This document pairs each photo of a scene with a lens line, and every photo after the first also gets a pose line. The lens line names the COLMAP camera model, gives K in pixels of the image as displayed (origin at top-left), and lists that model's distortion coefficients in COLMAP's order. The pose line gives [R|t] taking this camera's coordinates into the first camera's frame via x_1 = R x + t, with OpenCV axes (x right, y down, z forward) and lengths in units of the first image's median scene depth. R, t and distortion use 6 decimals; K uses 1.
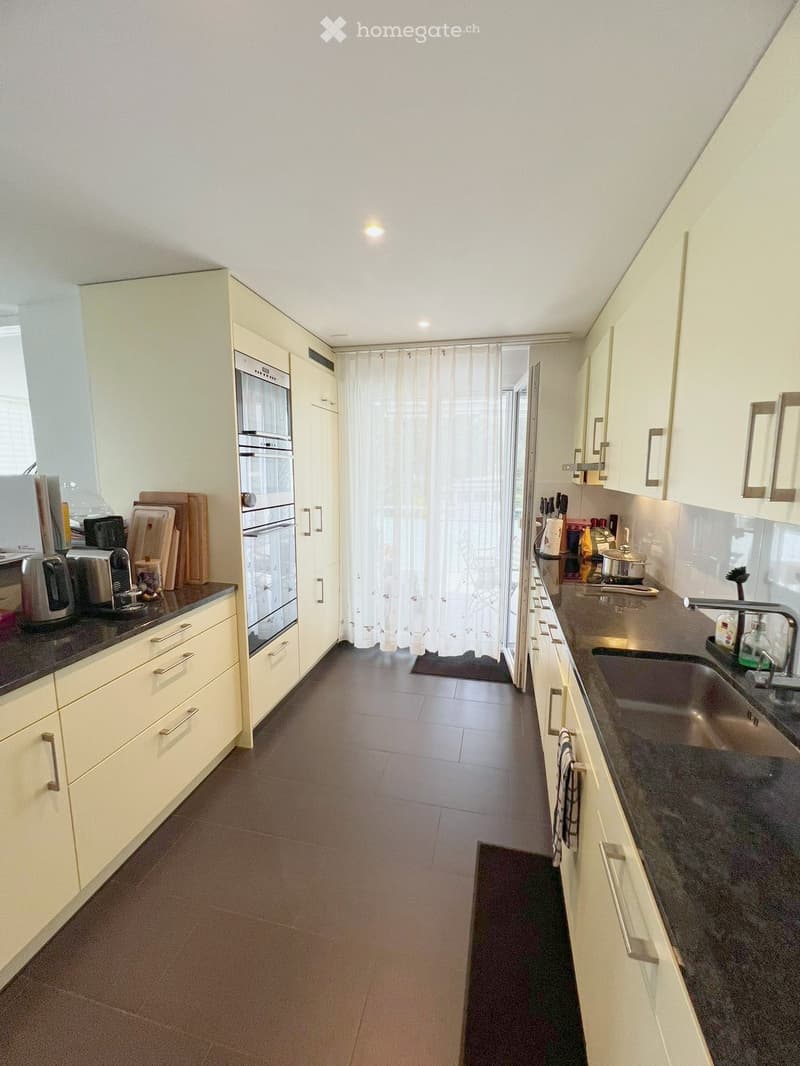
lens RADIAL K [[427.3, 0, 399.4], [0, 427.3, 534.5], [0, 0, 1]] dist [-0.003646, 0.000148]
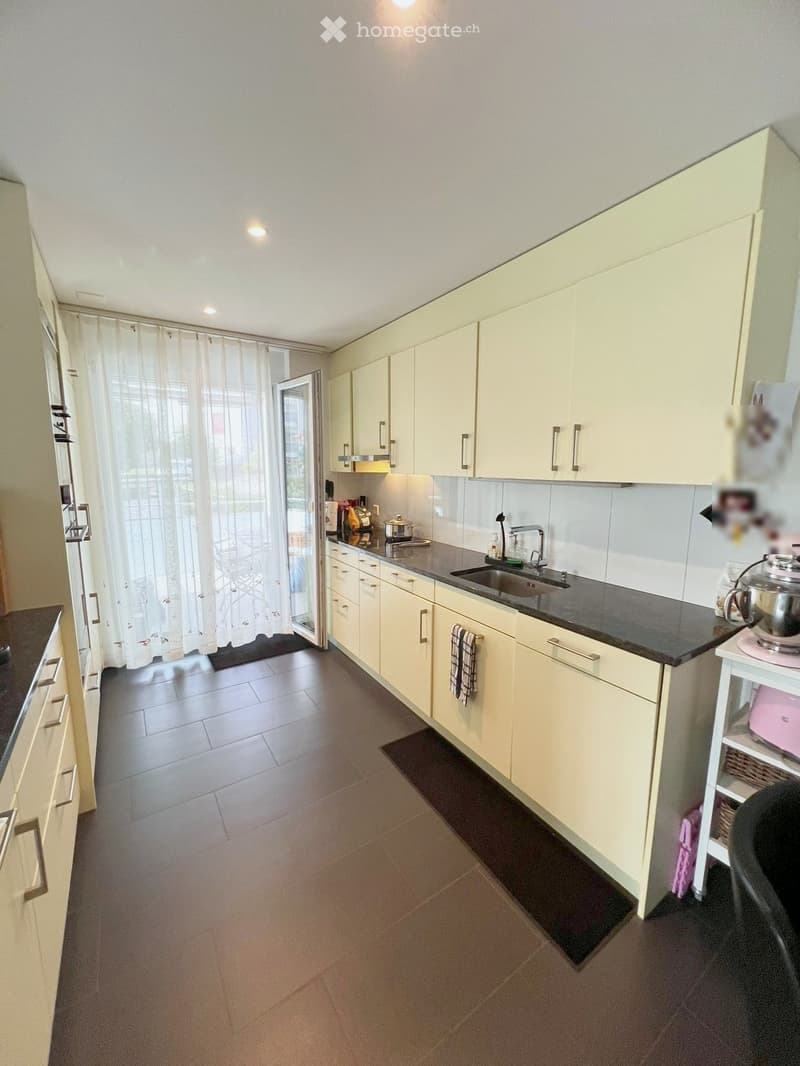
lens RADIAL K [[427.3, 0, 400.7], [0, 427.3, 535.0], [0, 0, 1]] dist [-0.003646, 0.000148]
pose [[0.690791, -0.115798, 0.713722, -0.370237], [0.105629, 0.992664, 0.058820, 0.007773], [-0.715298, 0.034758, 0.697955, 0.017814]]
